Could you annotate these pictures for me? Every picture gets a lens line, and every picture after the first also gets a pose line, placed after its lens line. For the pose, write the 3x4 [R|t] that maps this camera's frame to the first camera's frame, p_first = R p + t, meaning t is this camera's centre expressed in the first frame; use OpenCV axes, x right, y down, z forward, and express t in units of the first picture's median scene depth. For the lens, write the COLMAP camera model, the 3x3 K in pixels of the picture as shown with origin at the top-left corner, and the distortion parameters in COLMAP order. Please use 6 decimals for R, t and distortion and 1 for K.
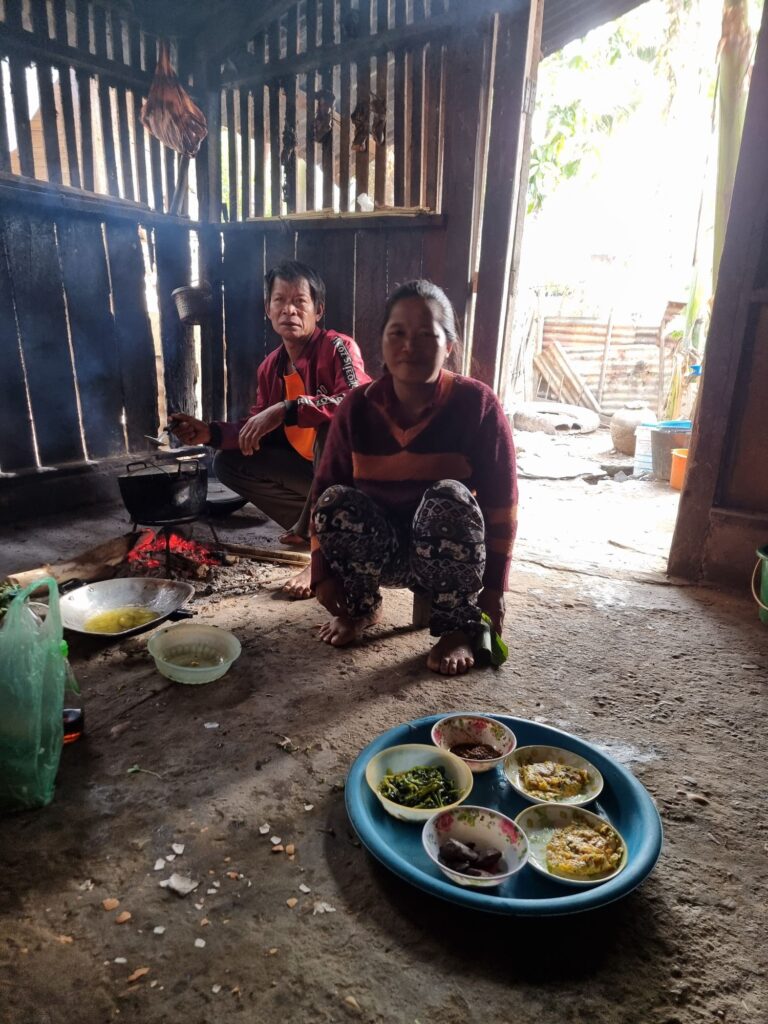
lens RADIAL K [[763.8, 0, 384.0], [0, 763.8, 512.0], [0, 0, 1]] dist [0.098137, -0.092589]
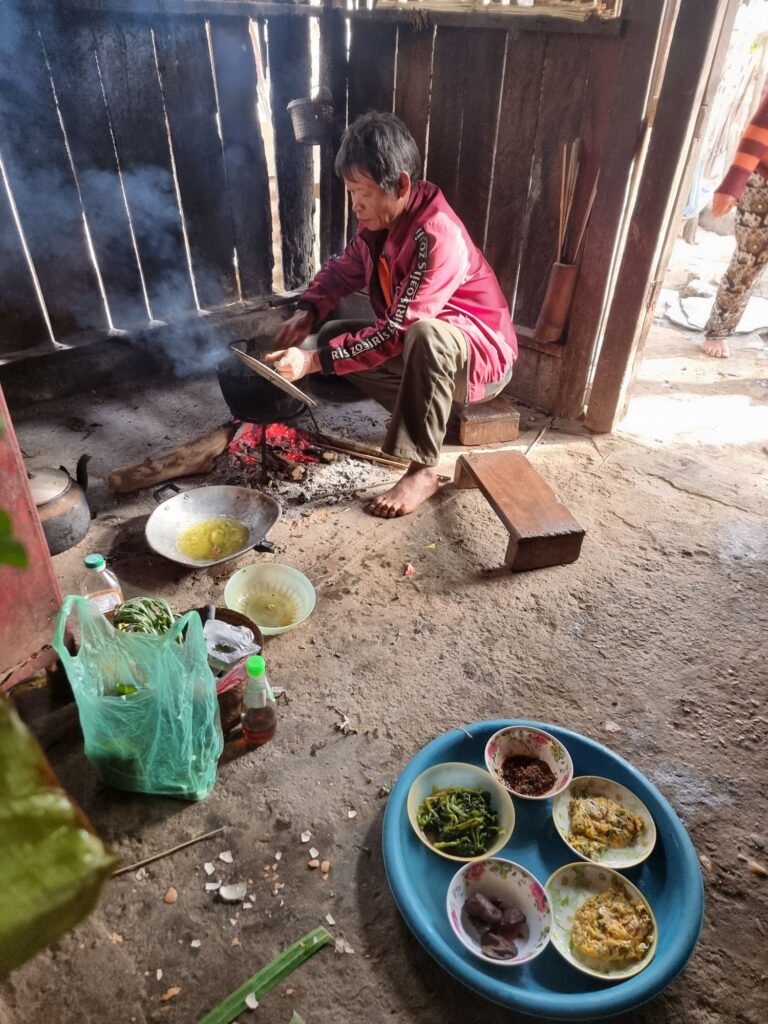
lens RADIAL K [[763.8, 0, 384.0], [0, 763.8, 512.0], [0, 0, 1]] dist [0.098137, -0.092589]
pose [[0.977481, 0.117257, -0.175448, 0.076839], [-0.052768, 0.940816, 0.334785, -0.337746], [0.204320, -0.317988, 0.925817, 0.172041]]
